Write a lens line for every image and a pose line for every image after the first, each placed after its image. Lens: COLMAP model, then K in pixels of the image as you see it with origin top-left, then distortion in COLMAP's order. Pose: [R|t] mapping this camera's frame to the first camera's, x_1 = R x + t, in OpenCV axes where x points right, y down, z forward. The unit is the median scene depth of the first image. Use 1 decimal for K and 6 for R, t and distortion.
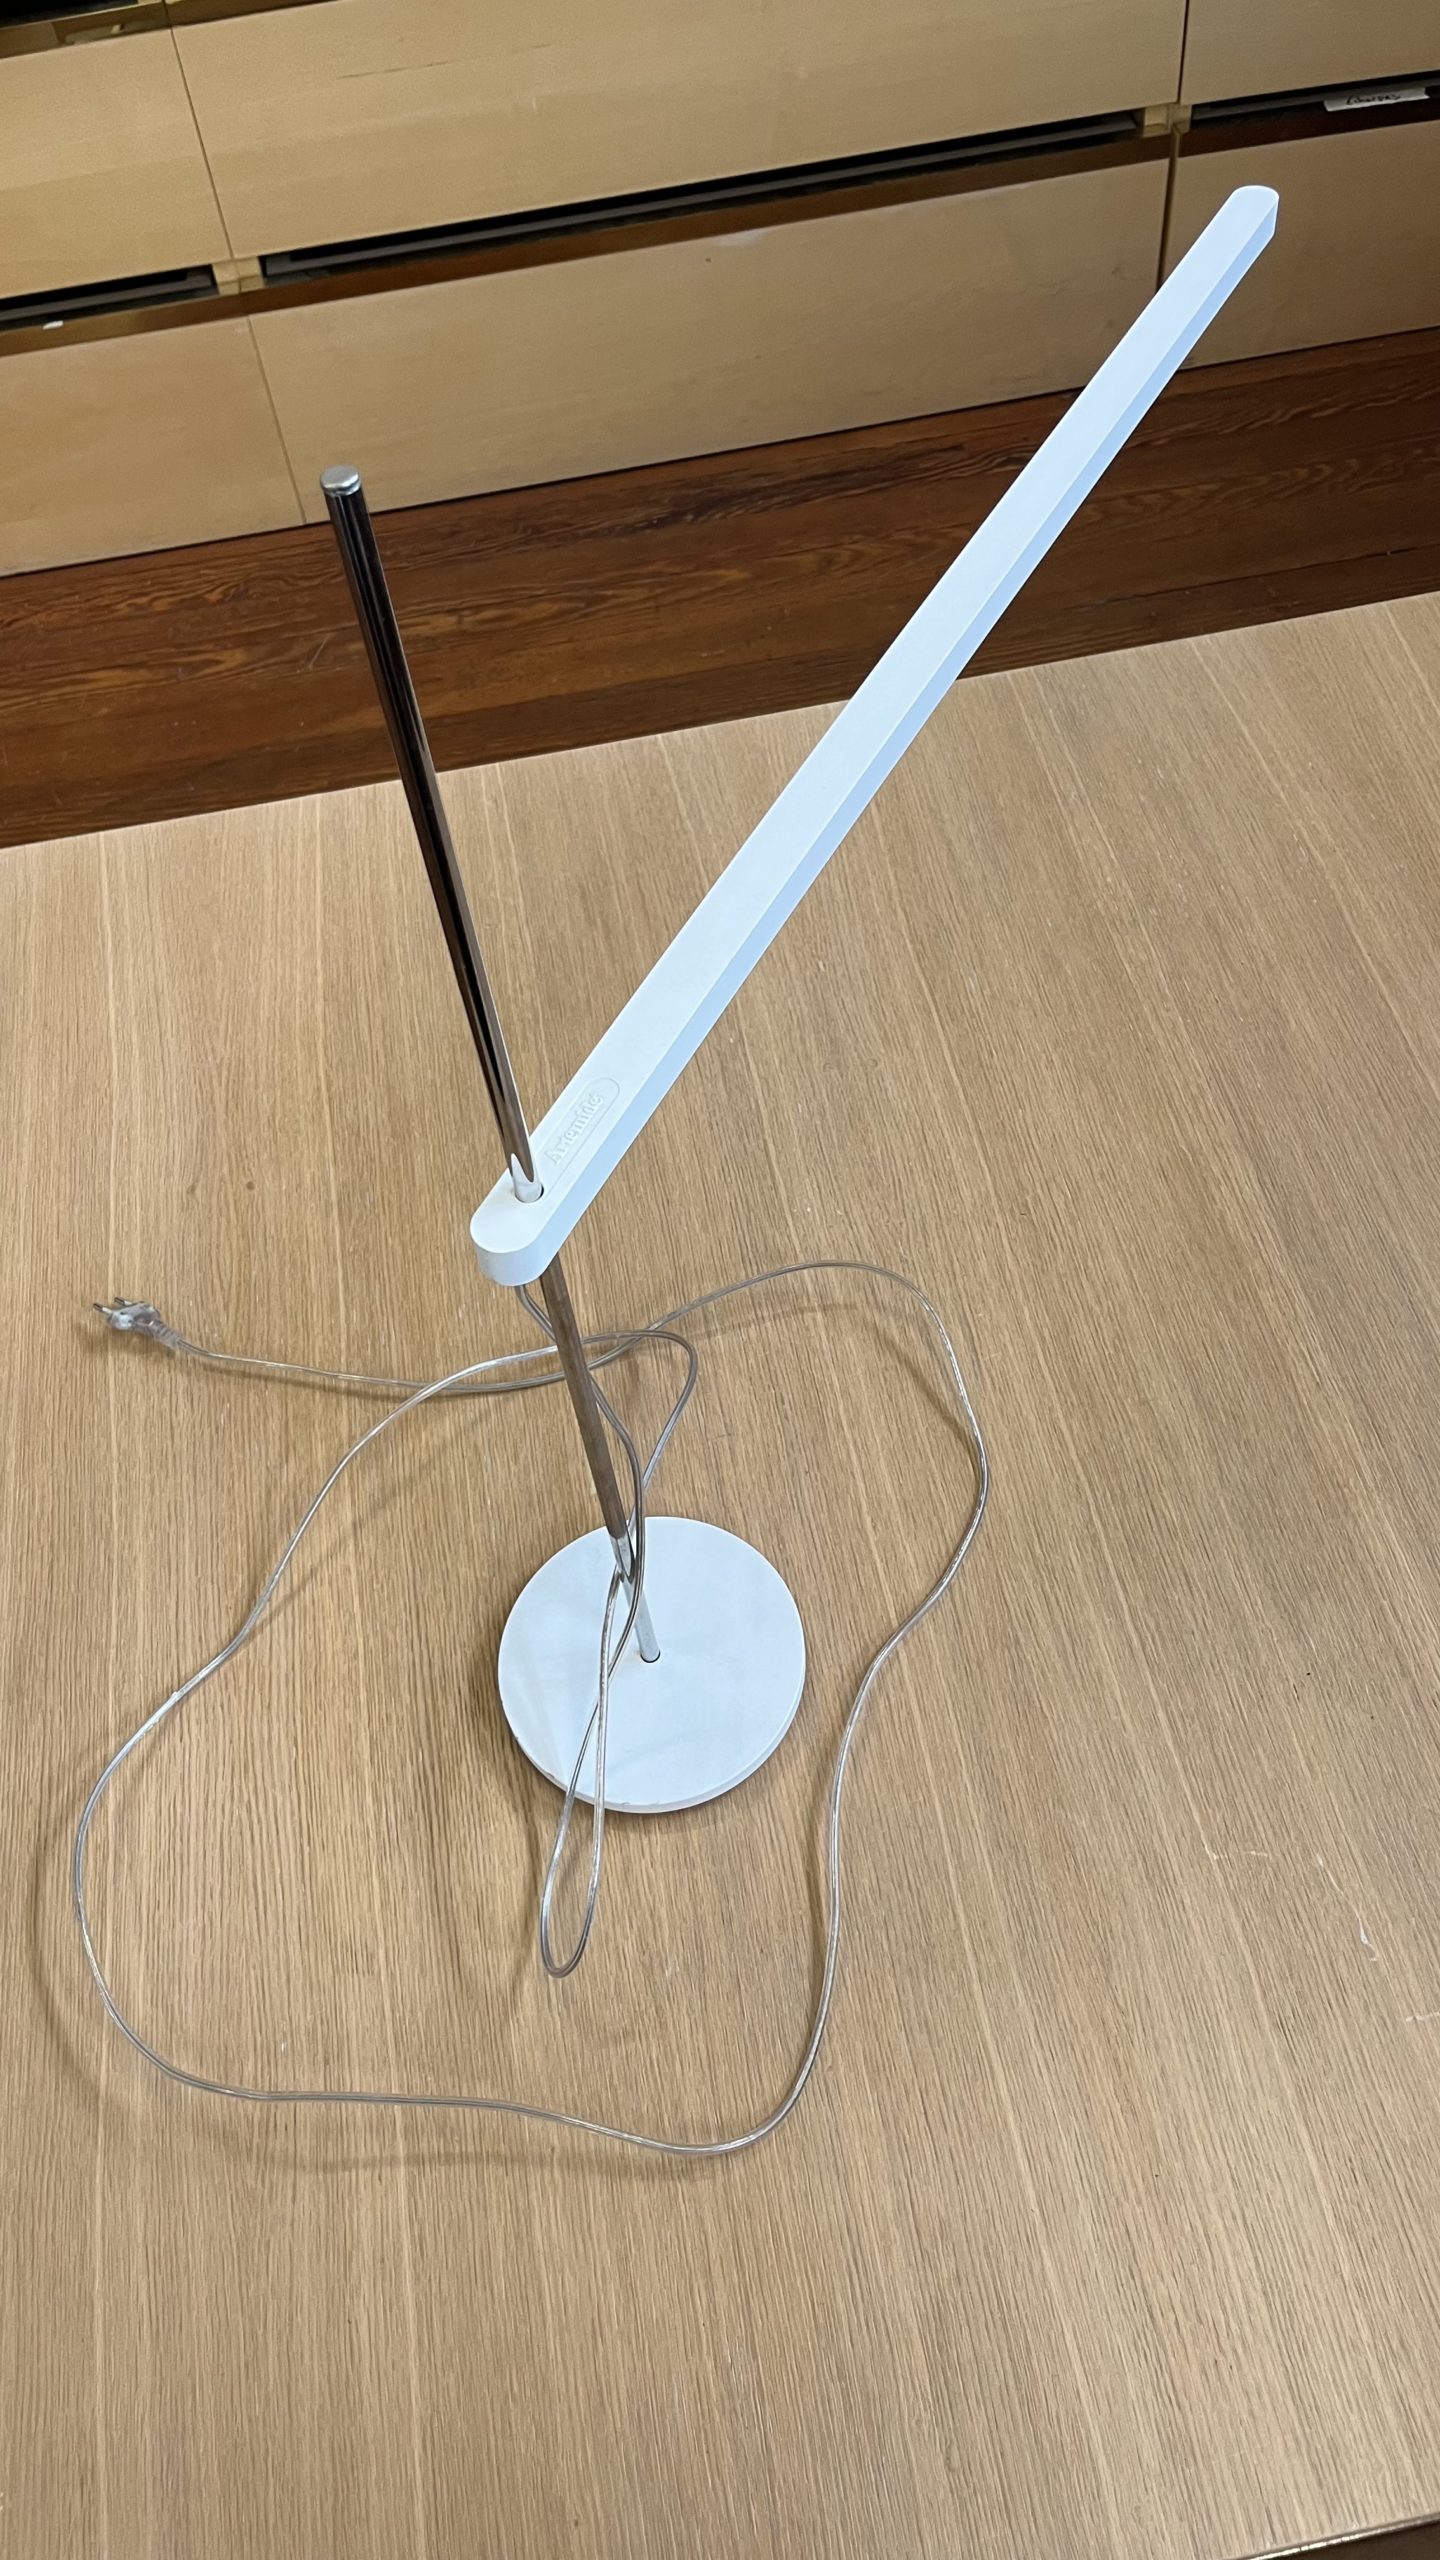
lens RADIAL K [[1958.1, 0, 733.3], [0, 1958.1, 1279.0], [0, 0, 1]] dist [0.050252, -0.082675]
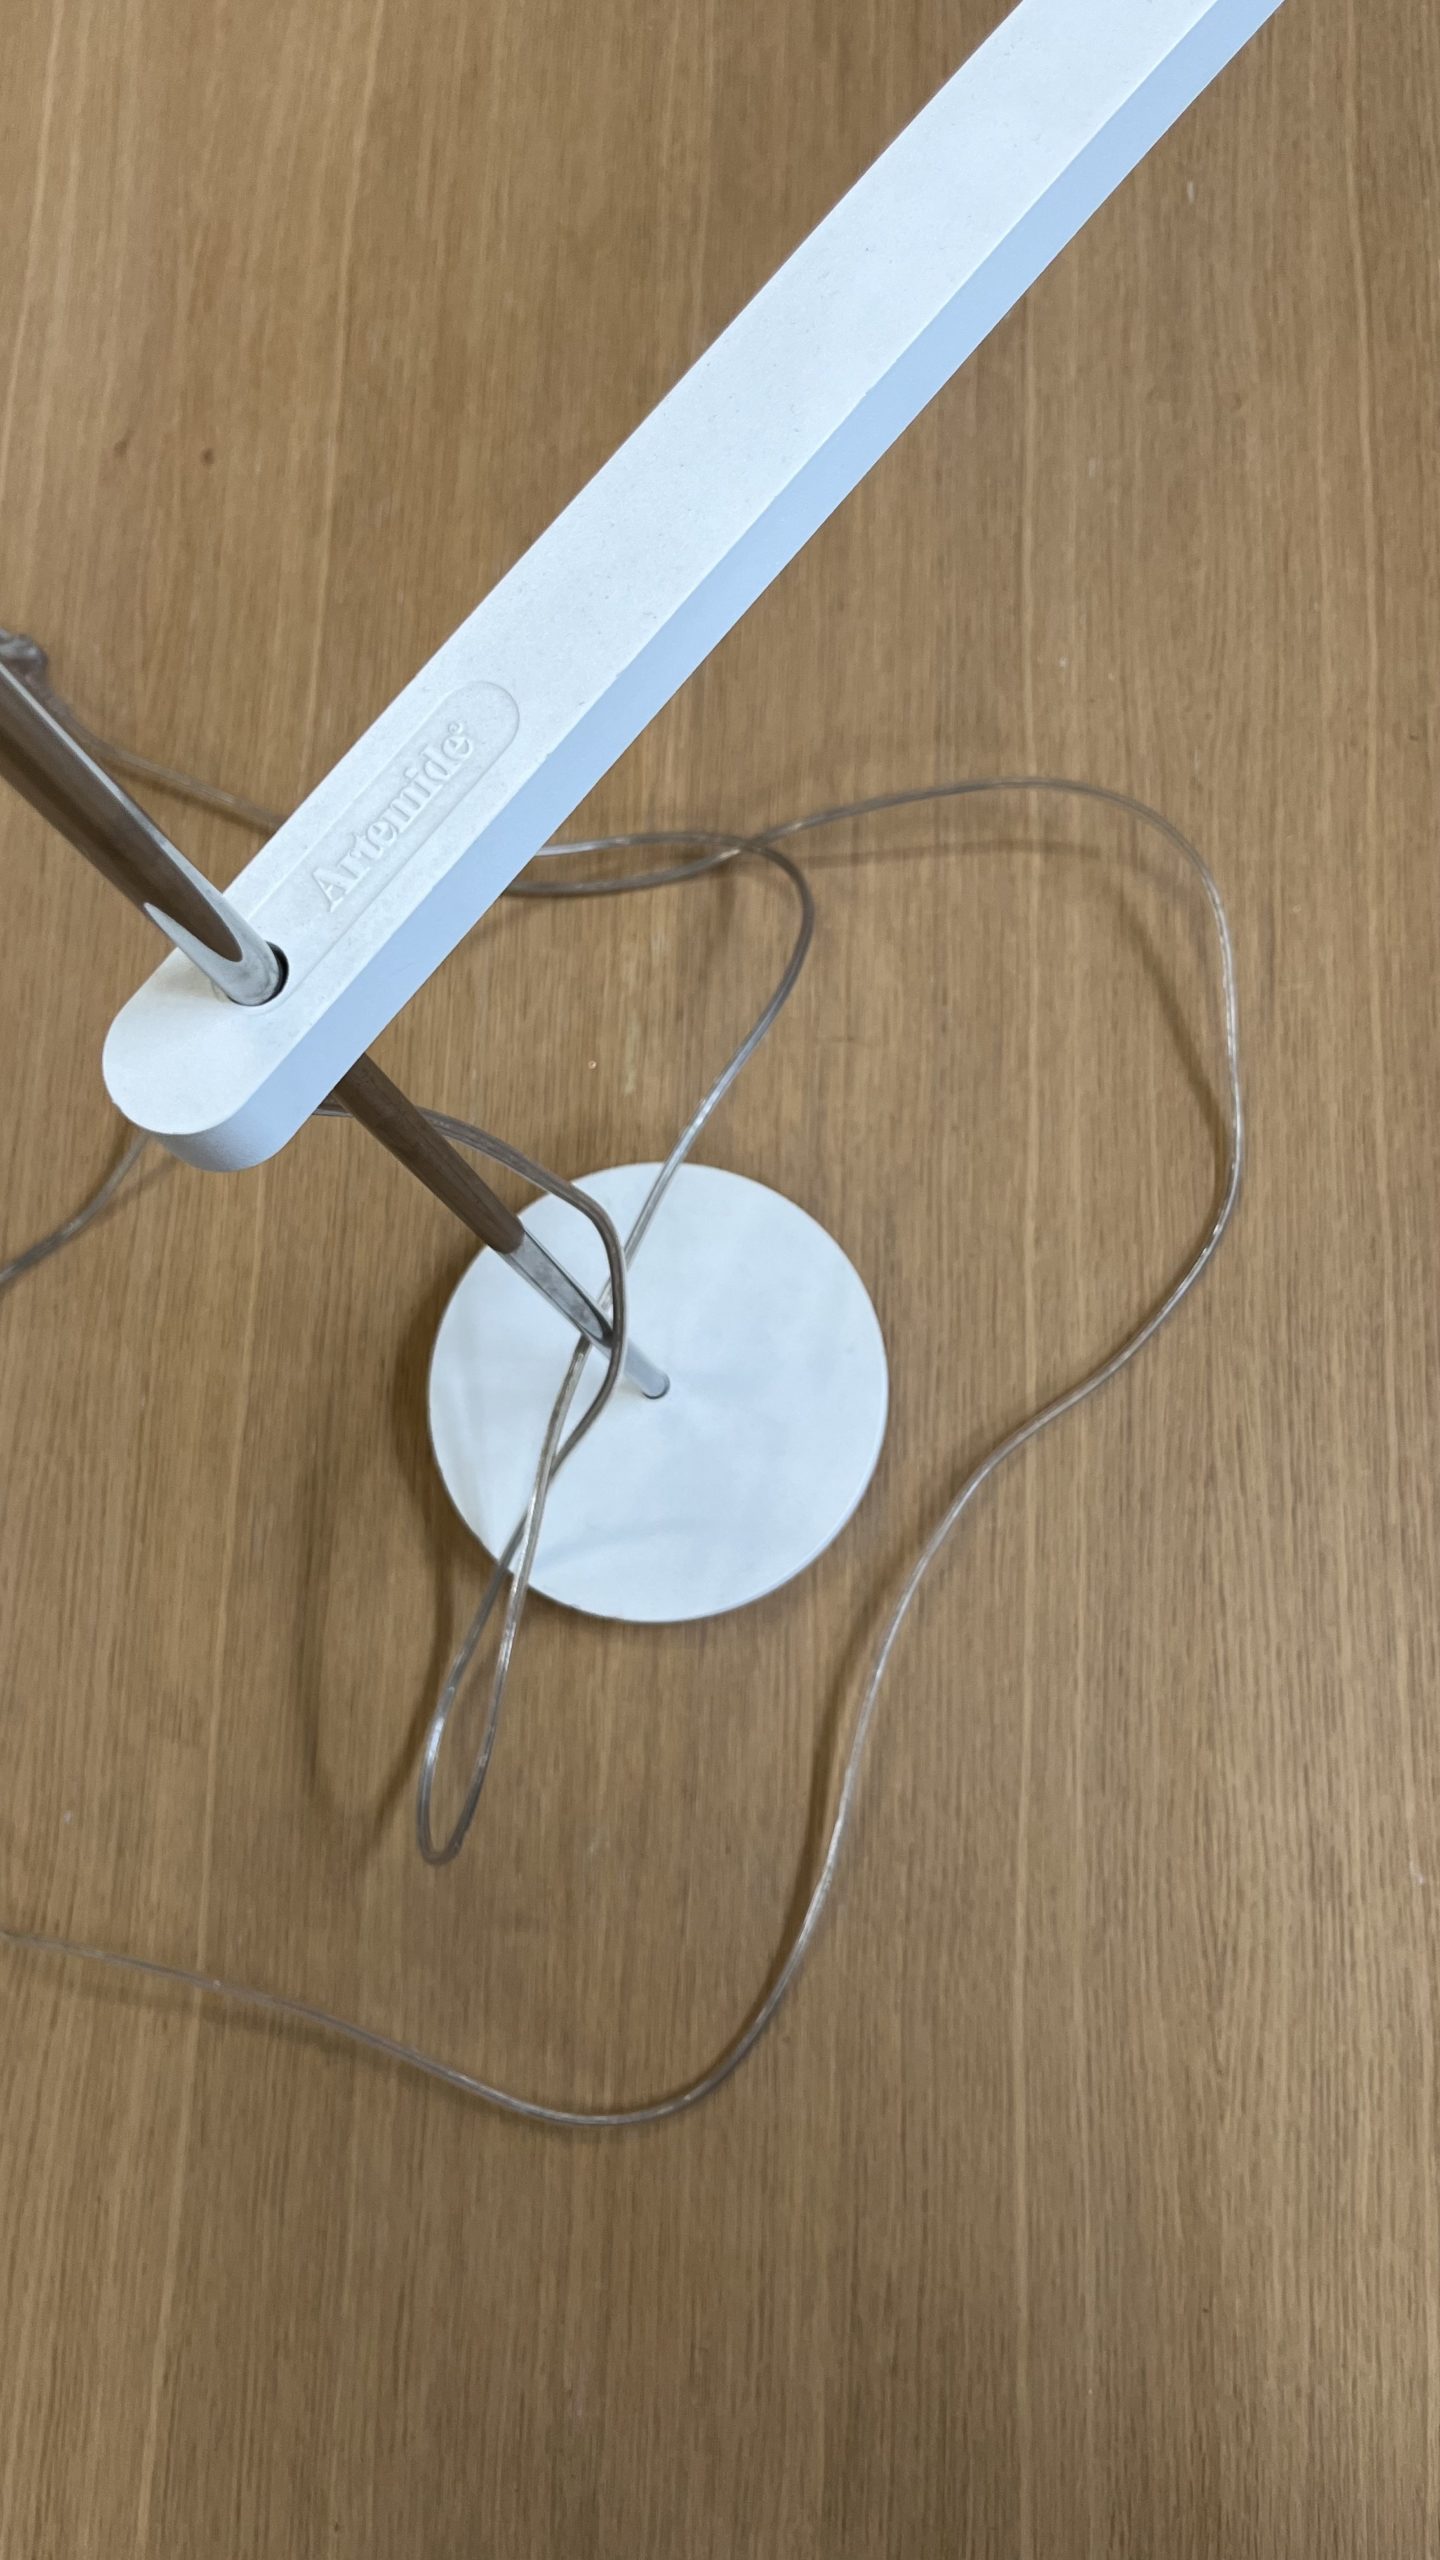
lens RADIAL K [[1958.1, 0, 714.1], [0, 1958.1, 1297.2], [0, 0, 1]] dist [0.050252, -0.082675]
pose [[0.976709, 0.198836, -0.080641, 0.023406], [-0.147902, 0.896174, 0.418328, -0.108682], [0.155447, -0.396657, 0.904709, 0.386470]]
